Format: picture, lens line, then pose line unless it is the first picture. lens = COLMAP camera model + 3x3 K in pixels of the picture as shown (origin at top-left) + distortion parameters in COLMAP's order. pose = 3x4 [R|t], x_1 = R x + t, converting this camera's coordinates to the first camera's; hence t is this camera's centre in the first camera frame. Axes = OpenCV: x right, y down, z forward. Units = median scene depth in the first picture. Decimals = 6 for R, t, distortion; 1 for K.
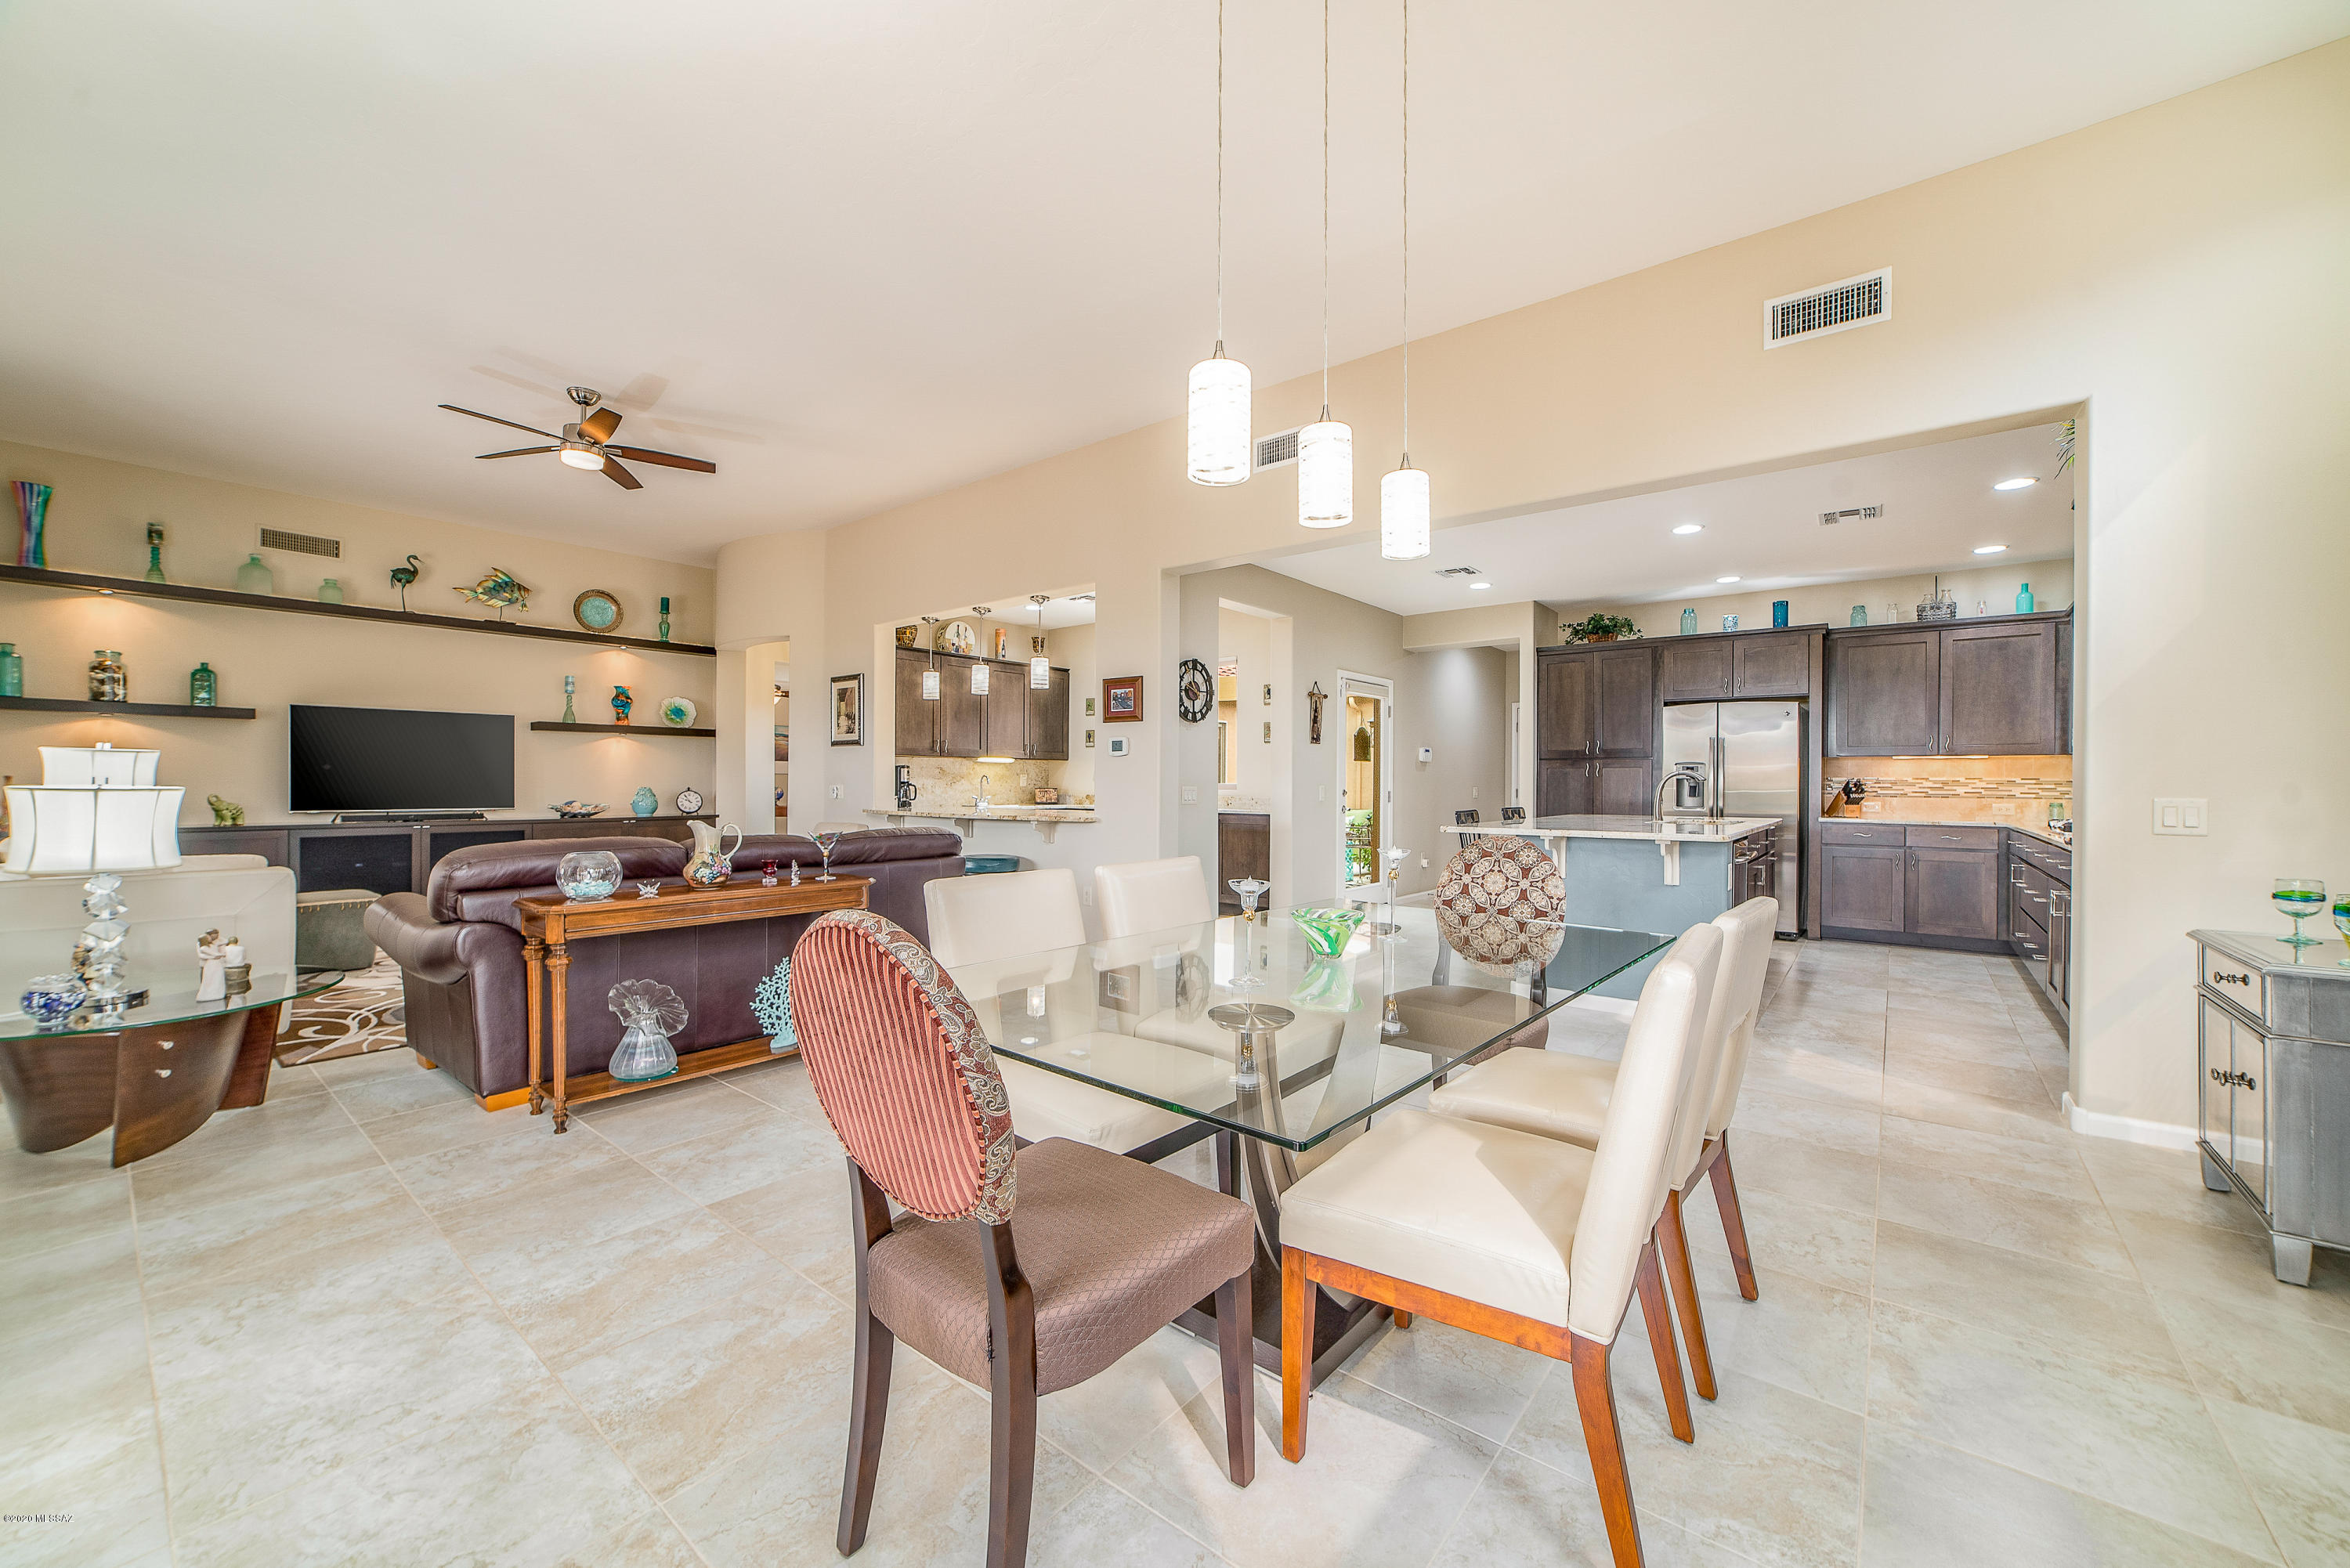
lens RADIAL K [[906.4, 0, 1175.0], [0, 906.4, 784.0], [0, 0, 1]] dist [-0.030196, 0.009879]
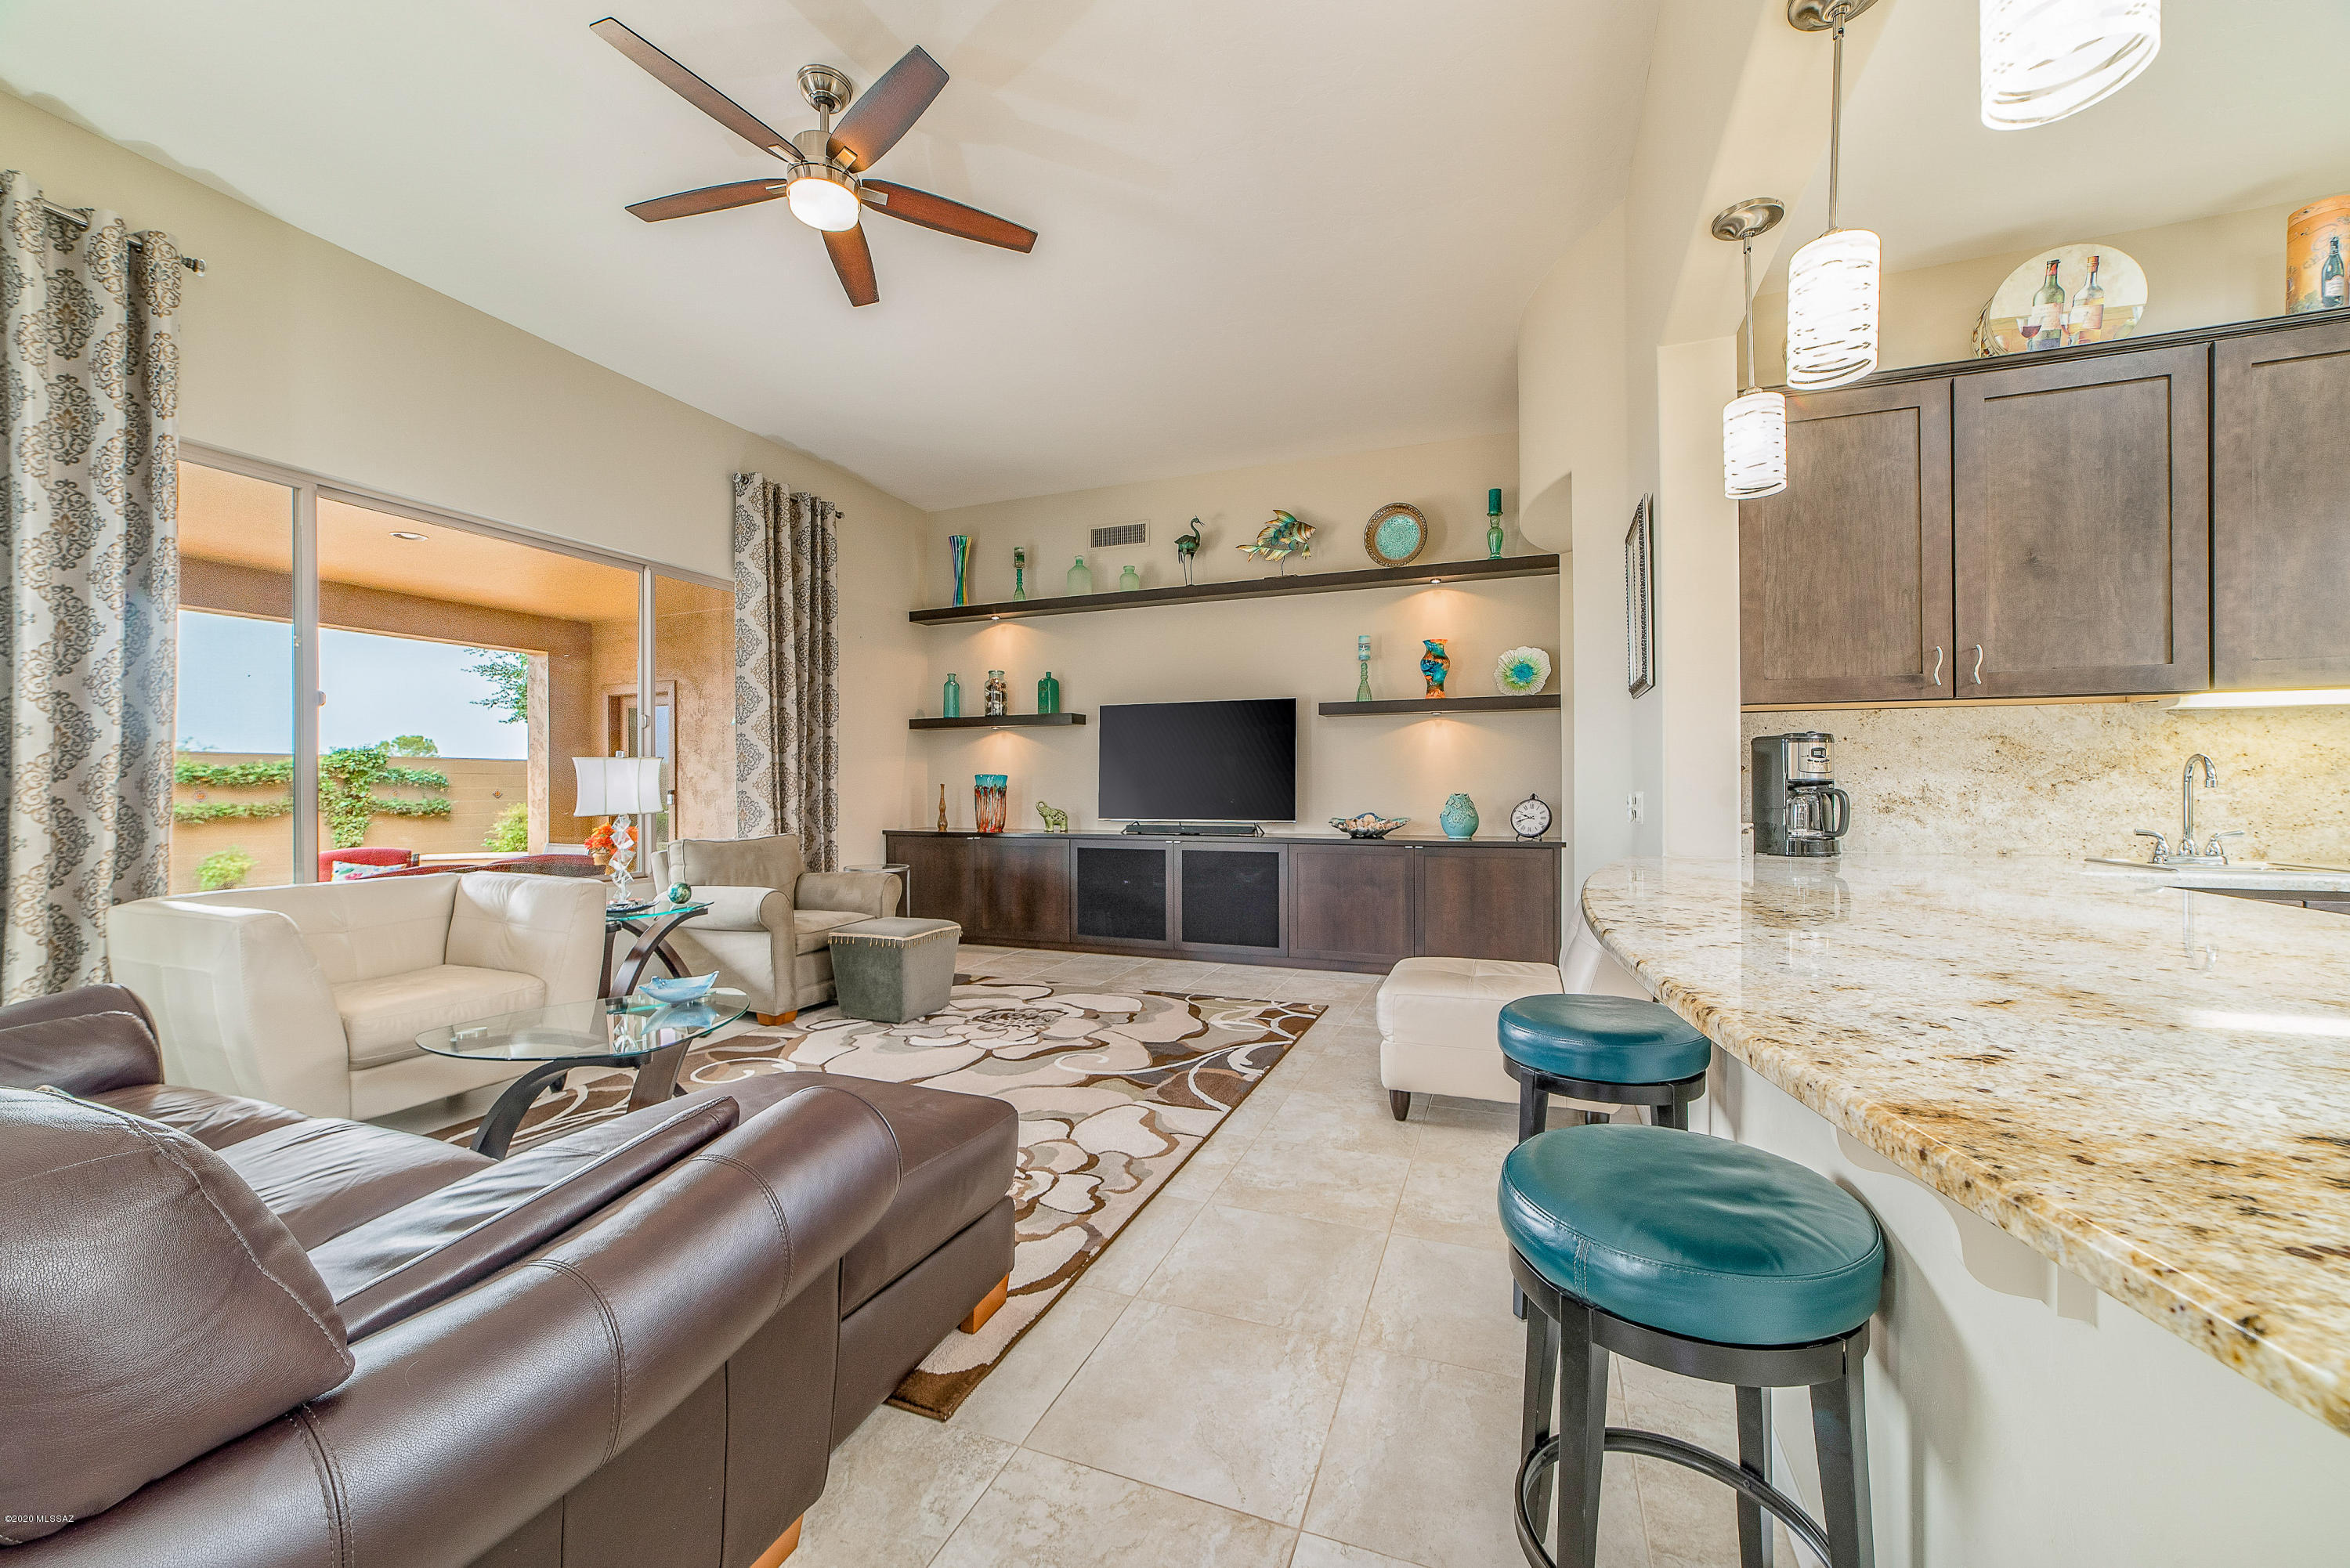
lens RADIAL K [[906.4, 0, 1175.0], [0, 906.4, 784.0], [0, 0, 1]] dist [-0.030196, 0.009879]
pose [[0.305228, -0.007891, -0.952247, -0.056420], [0.007212, 0.999956, -0.005975, -0.001551], [0.952252, -0.005044, 0.305271, 0.744589]]
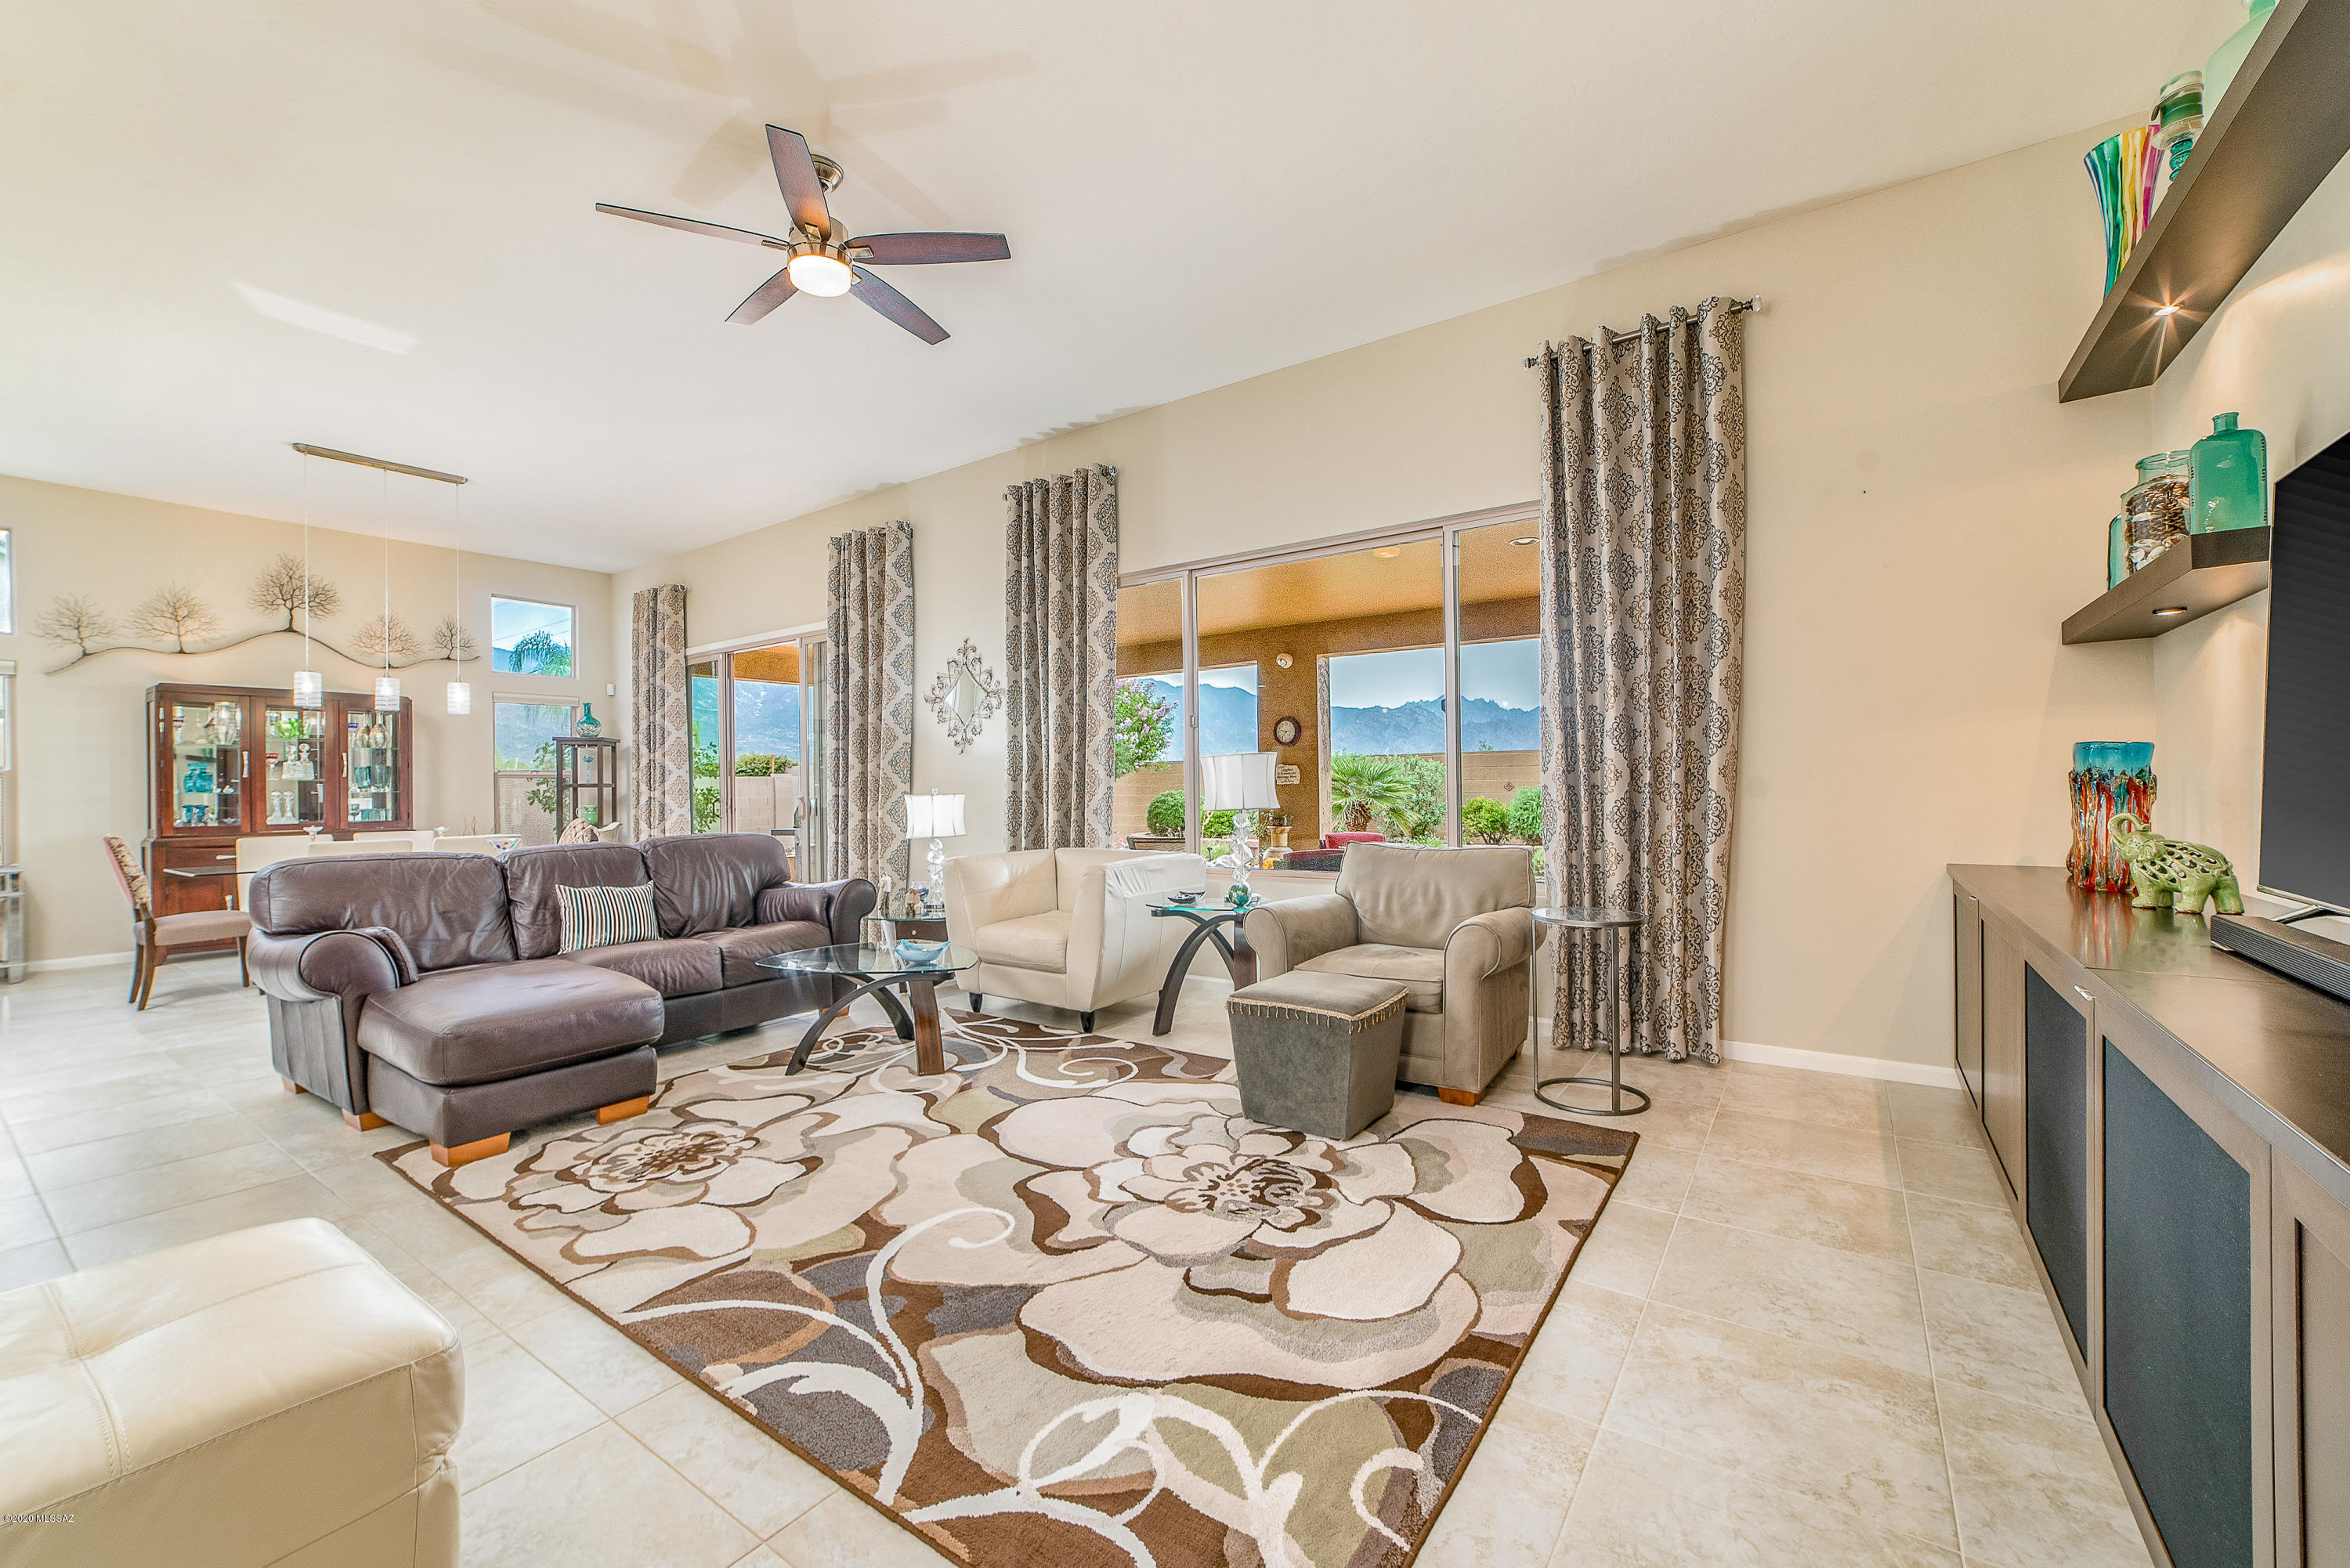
lens RADIAL K [[956.8, 0, 1162.1], [0, 956.8, 768.2], [0, 0, 1]] dist [-0.009475, 0.000090]
pose [[-0.998604, 0.005155, -0.052560, -0.619149], [0.006573, 0.999618, -0.026858, 0.000587], [0.052402, -0.027166, -0.998257, 1.199538]]
